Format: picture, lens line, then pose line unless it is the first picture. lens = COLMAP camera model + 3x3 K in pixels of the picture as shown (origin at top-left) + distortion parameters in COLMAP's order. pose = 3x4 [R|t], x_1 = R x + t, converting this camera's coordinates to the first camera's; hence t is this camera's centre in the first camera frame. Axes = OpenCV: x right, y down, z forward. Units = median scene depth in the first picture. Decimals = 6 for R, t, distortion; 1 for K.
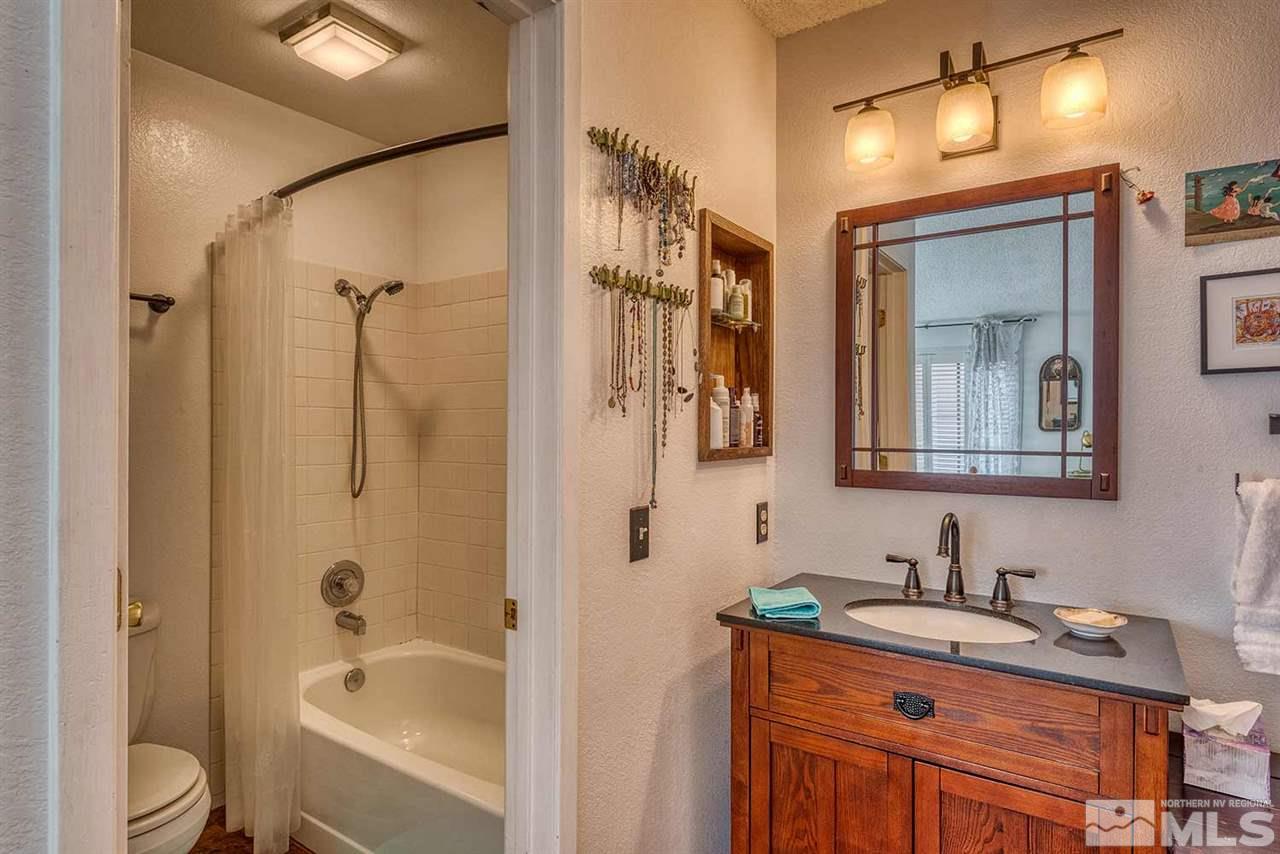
lens RADIAL K [[696.6, 0, 638.7], [0, 696.6, 424.9], [0, 0, 1]] dist [0.000977, -0.000169]
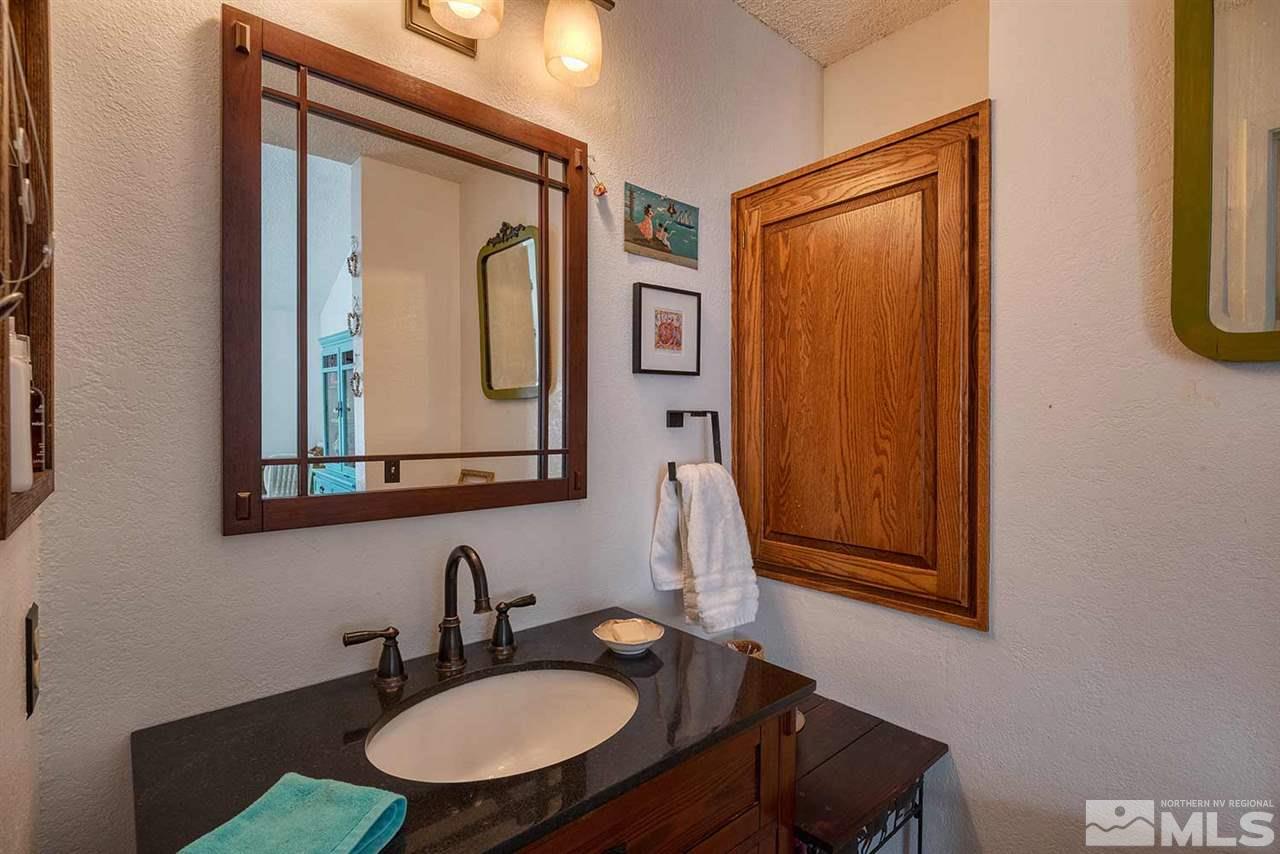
lens RADIAL K [[598.5, 0, 637.9], [0, 598.5, 428.5], [0, 0, 1]] dist [0.003862, 0.001475]
pose [[0.240365, -0.010064, 0.970630, -0.095562], [0.000357, 0.999947, 0.010280, 0.004472], [-0.970682, -0.002124, 0.240356, 0.753708]]
